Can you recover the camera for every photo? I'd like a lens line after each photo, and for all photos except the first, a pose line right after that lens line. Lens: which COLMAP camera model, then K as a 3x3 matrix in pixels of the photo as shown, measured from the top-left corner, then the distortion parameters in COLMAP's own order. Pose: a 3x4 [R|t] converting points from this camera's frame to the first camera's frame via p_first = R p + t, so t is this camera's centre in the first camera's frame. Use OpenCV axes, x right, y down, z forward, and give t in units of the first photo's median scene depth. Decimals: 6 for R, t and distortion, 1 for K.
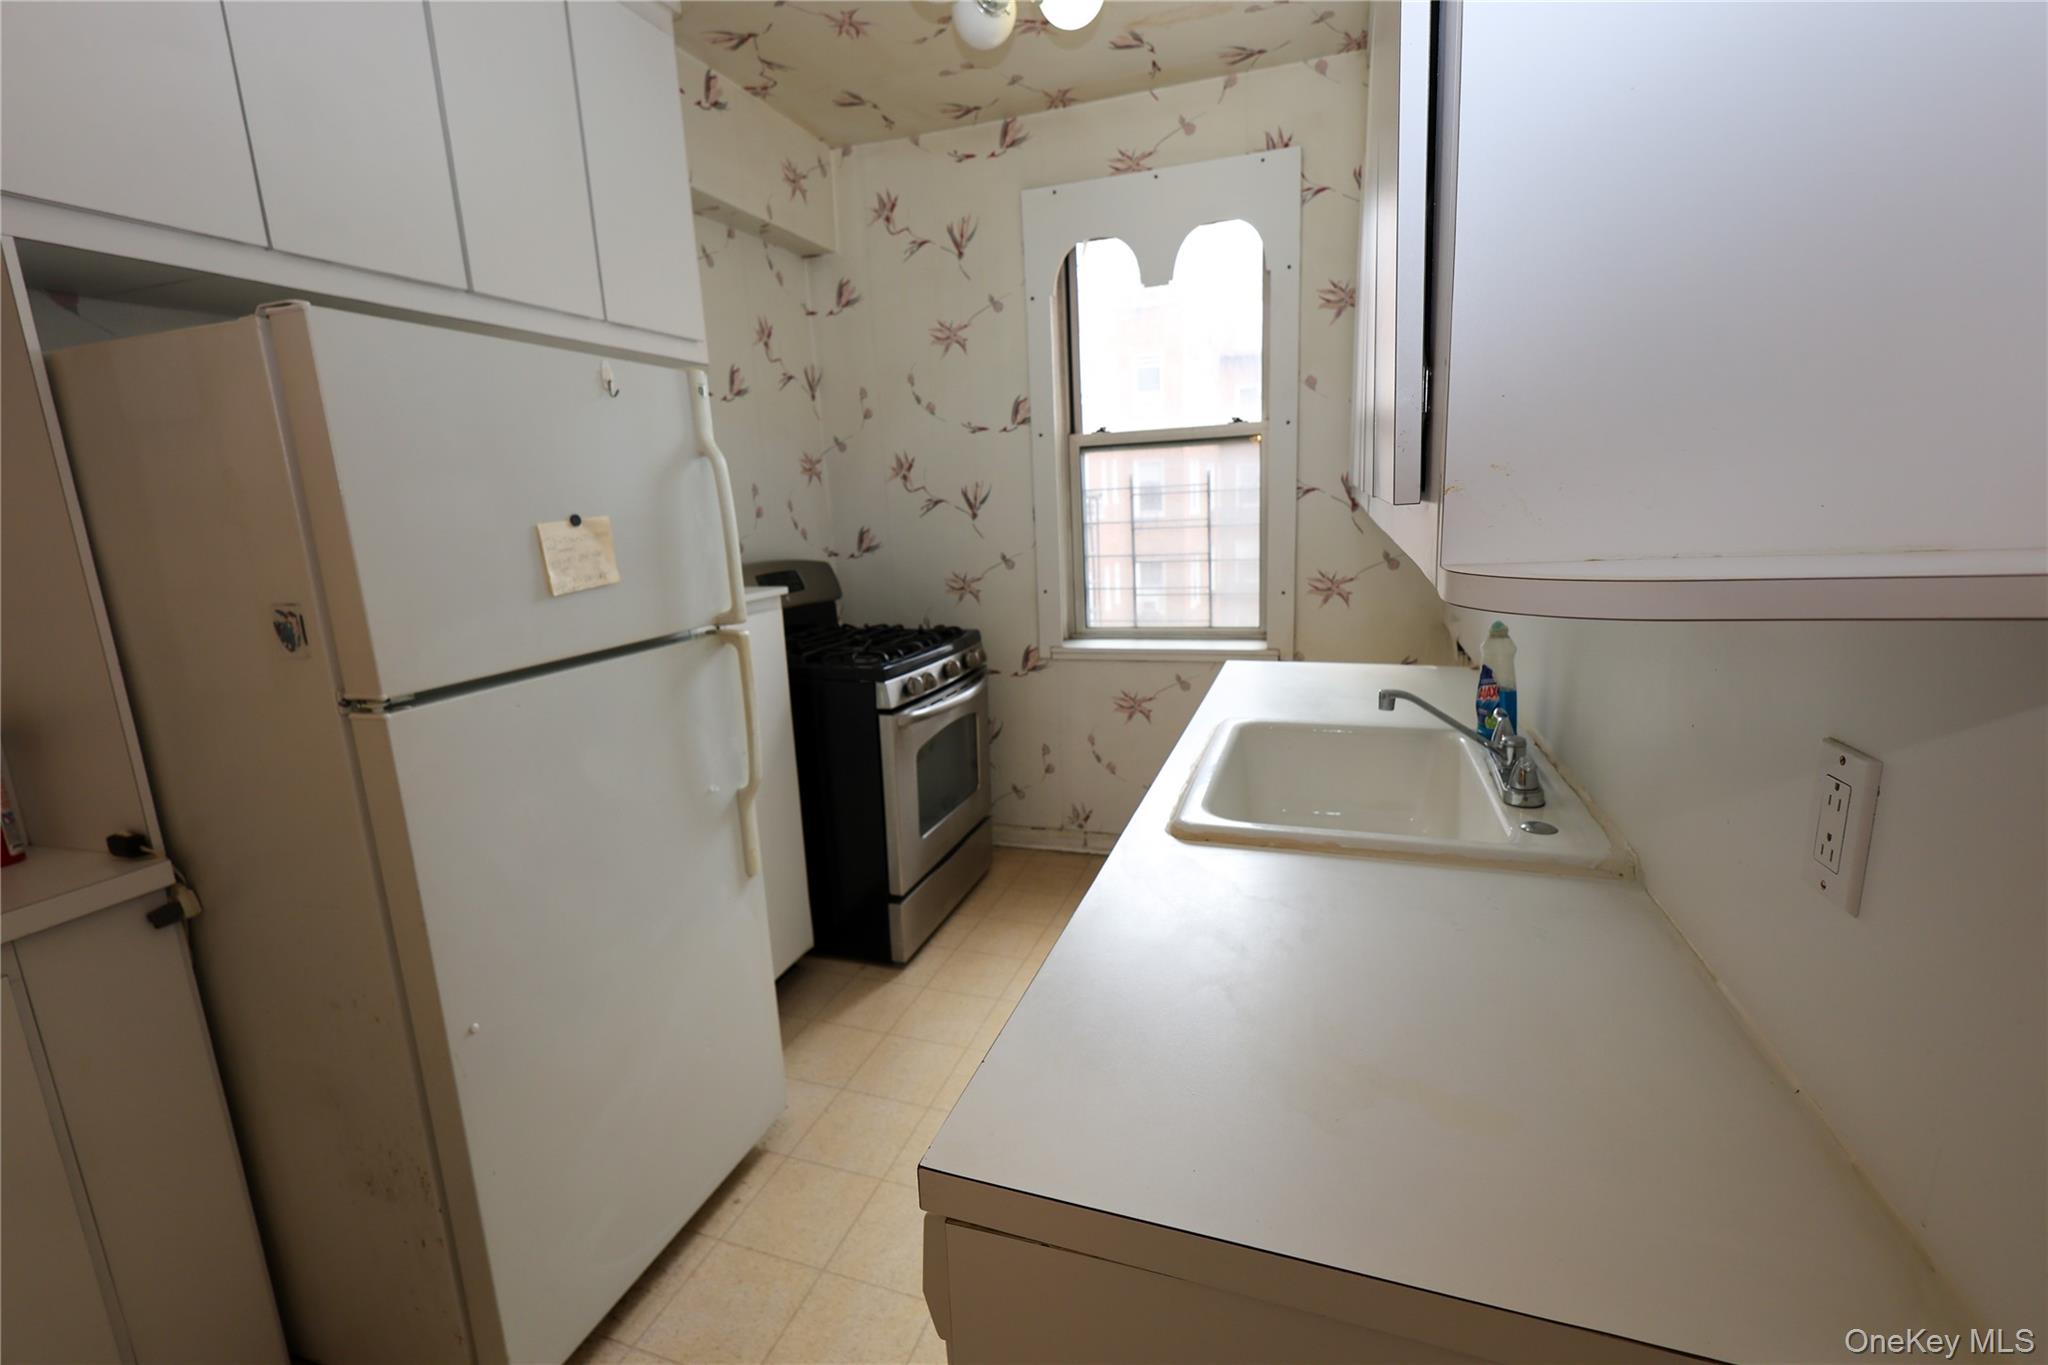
lens RADIAL K [[886.3, 0, 1021.3], [0, 886.3, 675.1], [0, 0, 1]] dist [0.007412, -0.000482]
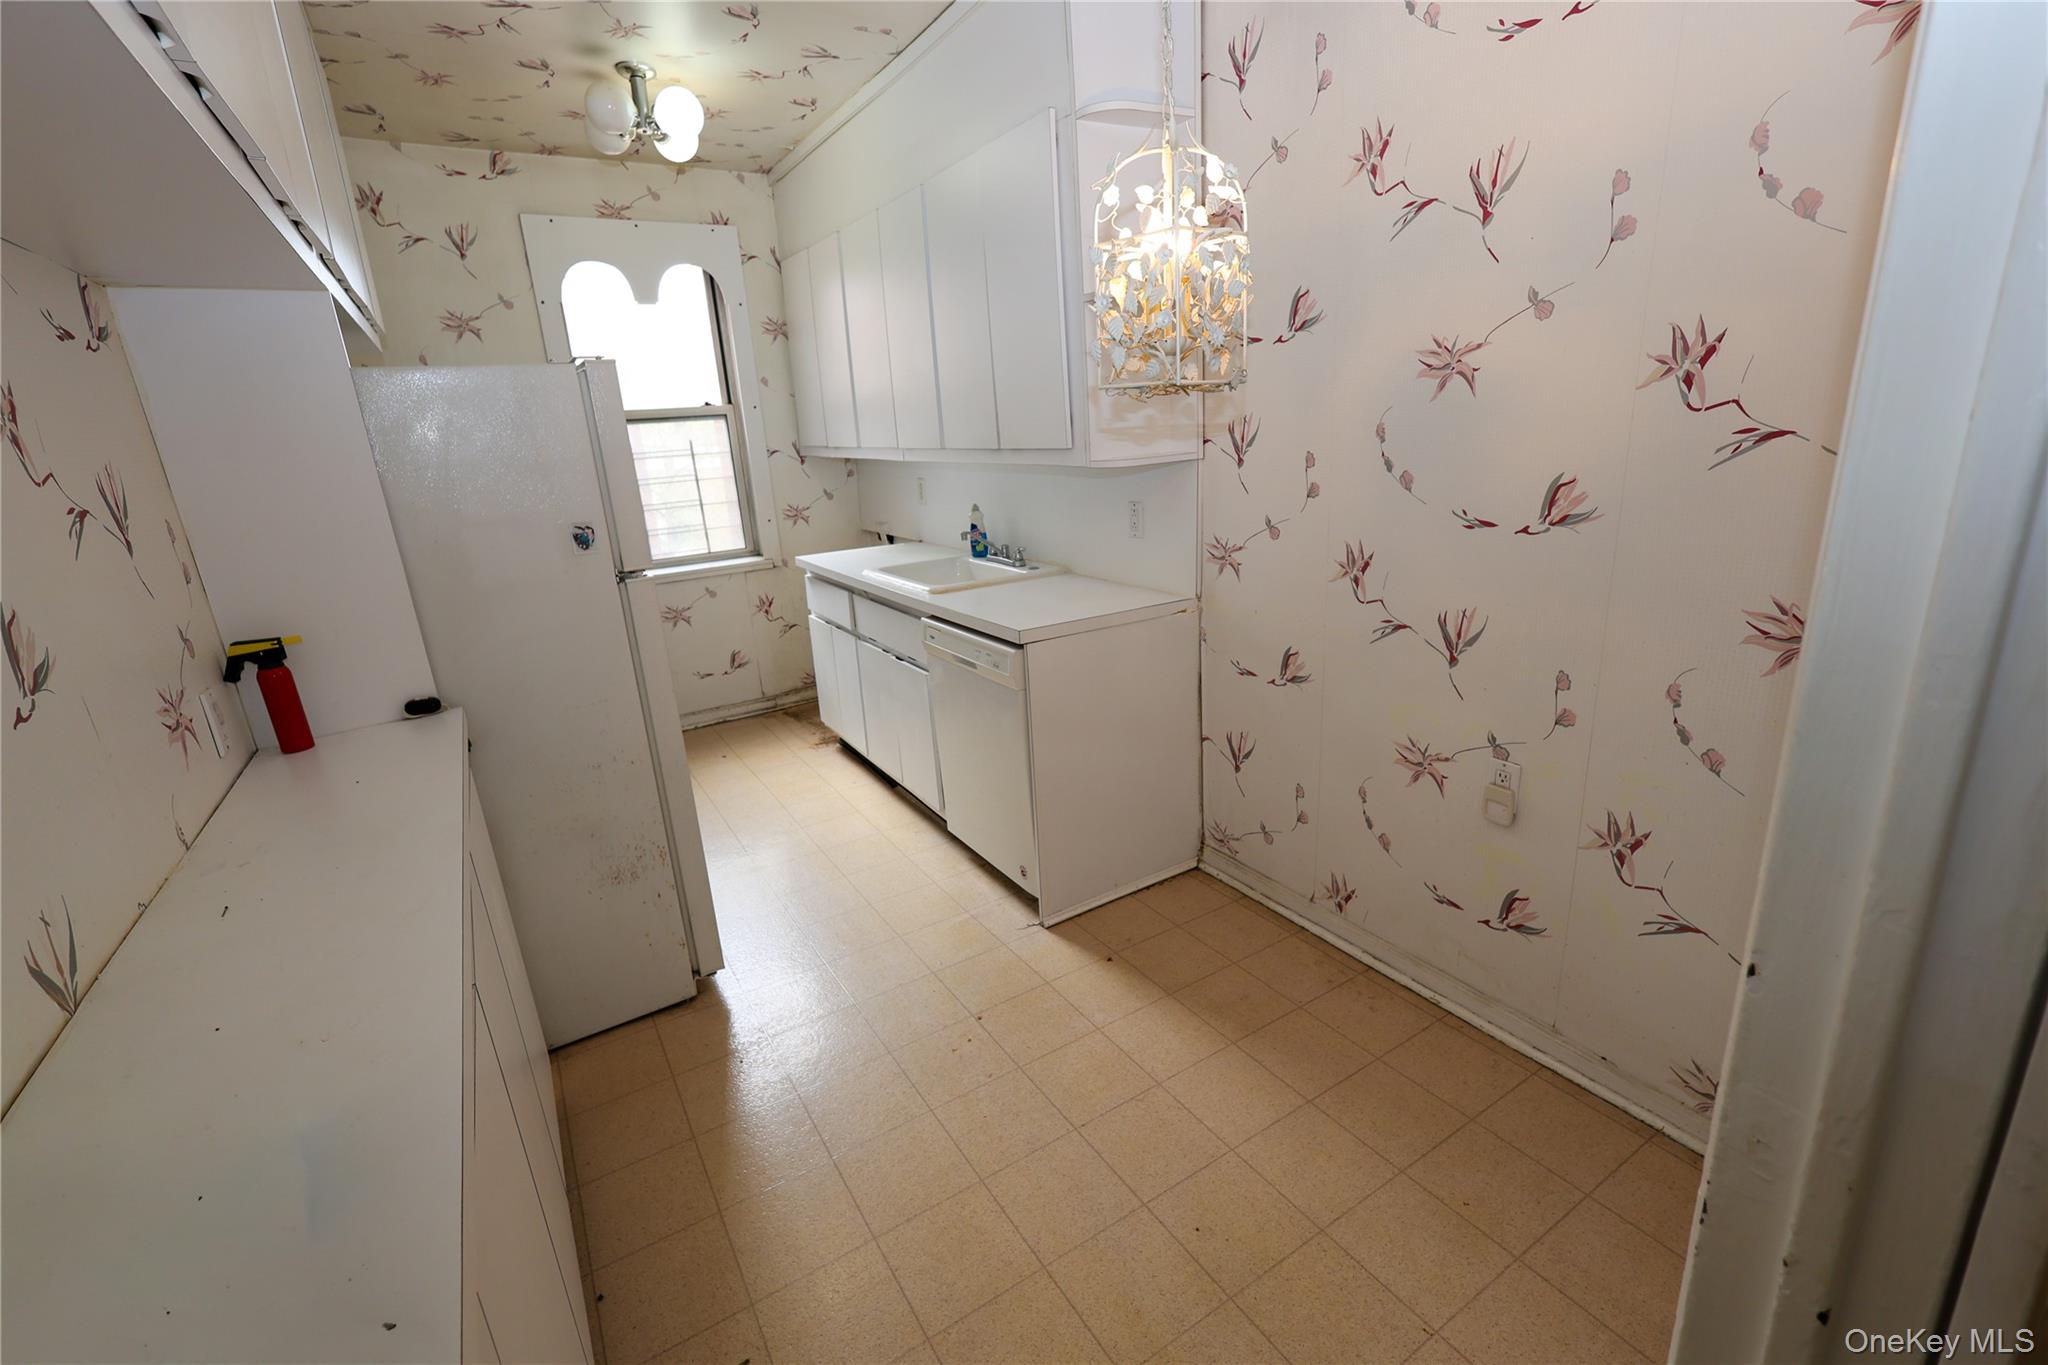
lens RADIAL K [[886.3, 0, 1024.0], [0, 886.3, 675.7], [0, 0, 1]] dist [0.007412, -0.000482]
pose [[0.632317, -0.210590, 0.745538, -0.619923], [0.182709, 0.975736, 0.120652, 0.062694], [-0.752856, 0.059927, 0.655451, -0.306122]]
